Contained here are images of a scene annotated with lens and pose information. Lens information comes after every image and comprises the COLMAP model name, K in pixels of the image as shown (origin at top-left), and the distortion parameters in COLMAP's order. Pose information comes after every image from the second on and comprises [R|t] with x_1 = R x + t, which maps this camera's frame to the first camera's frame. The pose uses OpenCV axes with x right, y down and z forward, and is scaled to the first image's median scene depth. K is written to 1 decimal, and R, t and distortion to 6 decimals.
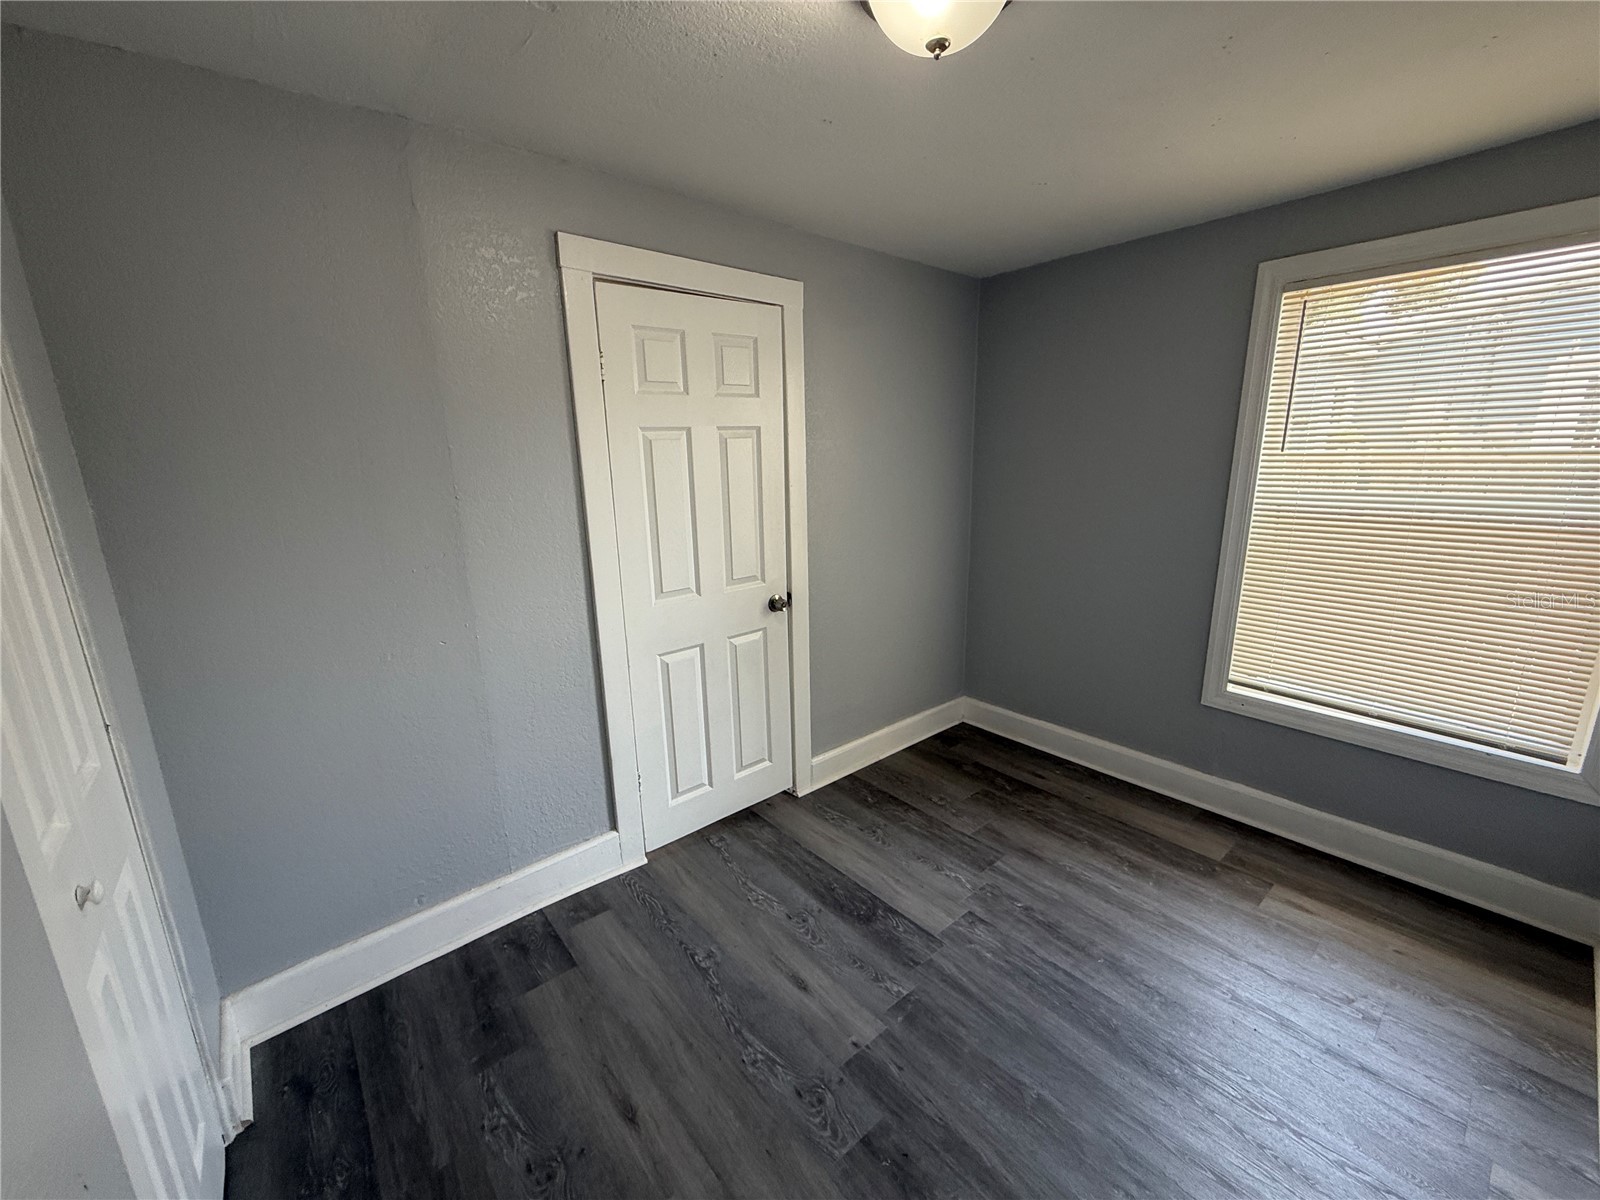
lens RADIAL K [[637.2, 0, 799.8], [0, 637.2, 599.5], [0, 0, 1]] dist [0.004076, -0.000107]
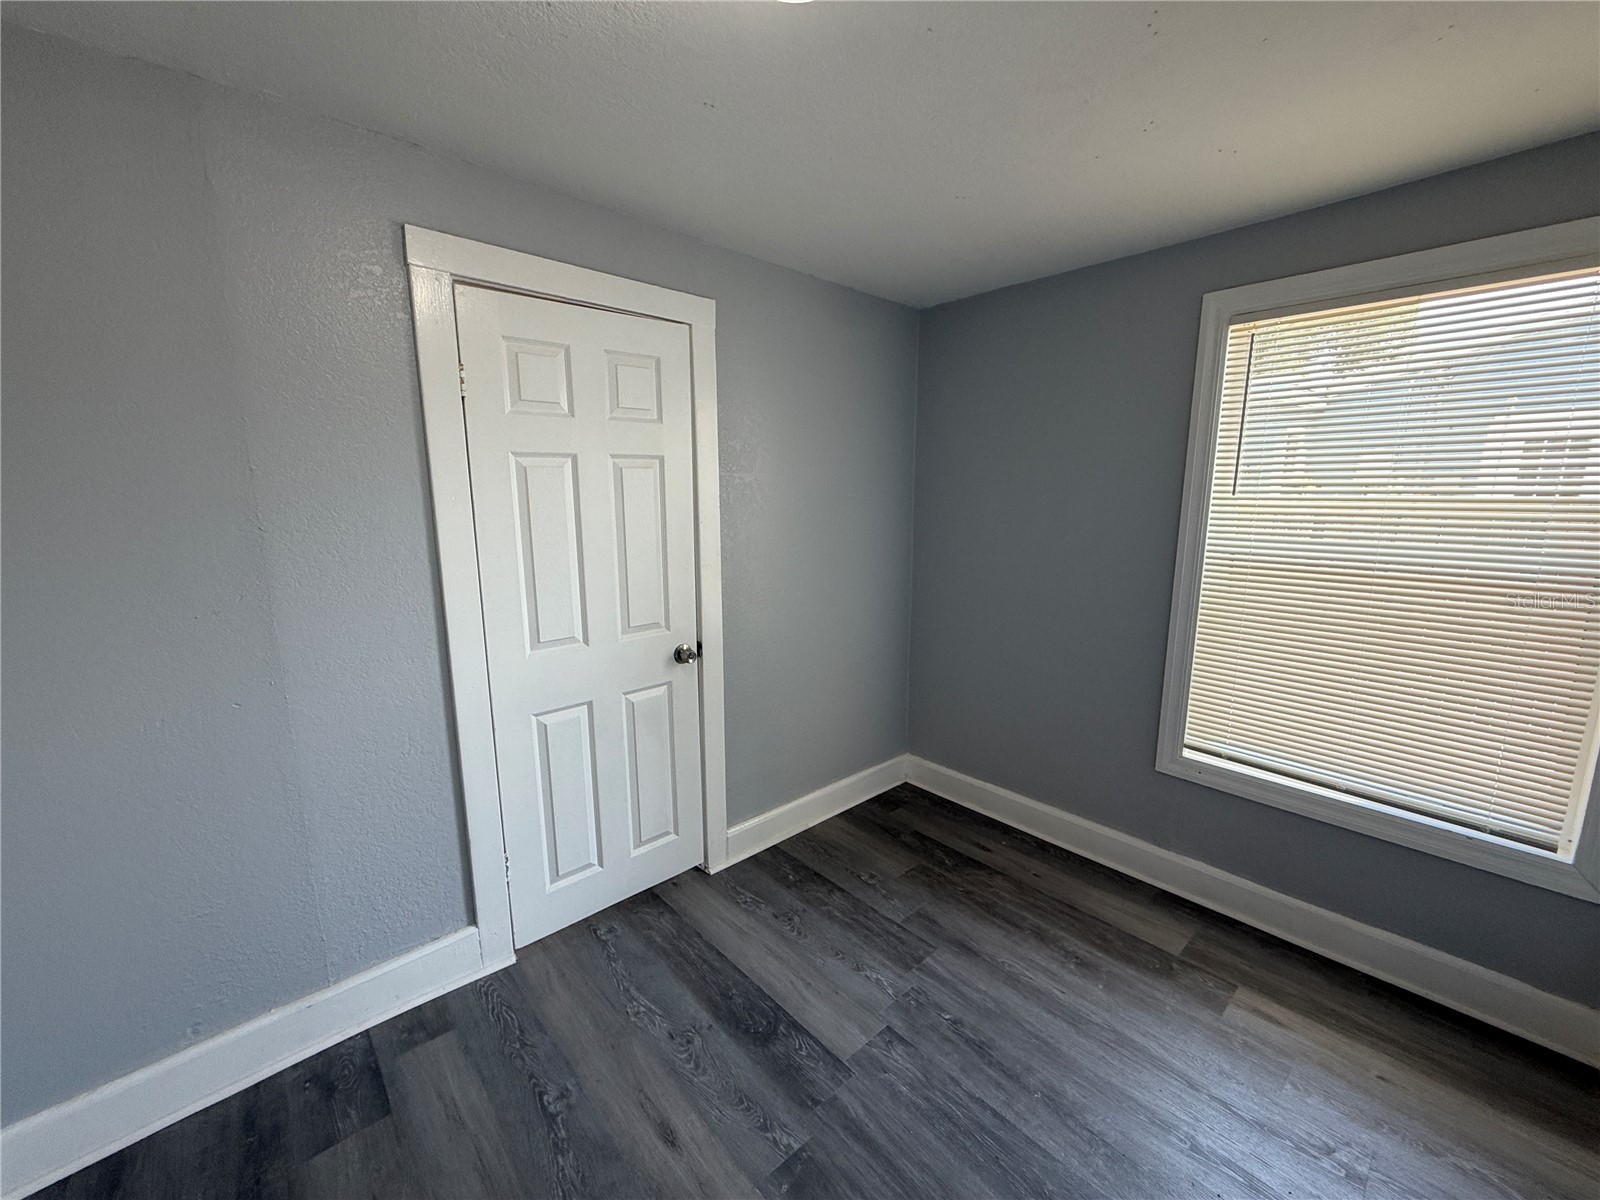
lens RADIAL K [[637.2, 0, 798.6], [0, 637.2, 600.8], [0, 0, 1]] dist [0.004076, -0.000107]
pose [[0.999194, 0.013407, 0.037840, 0.103095], [-0.011202, 0.998261, -0.057883, -0.021289], [-0.038550, 0.057412, 0.997606, 0.124267]]
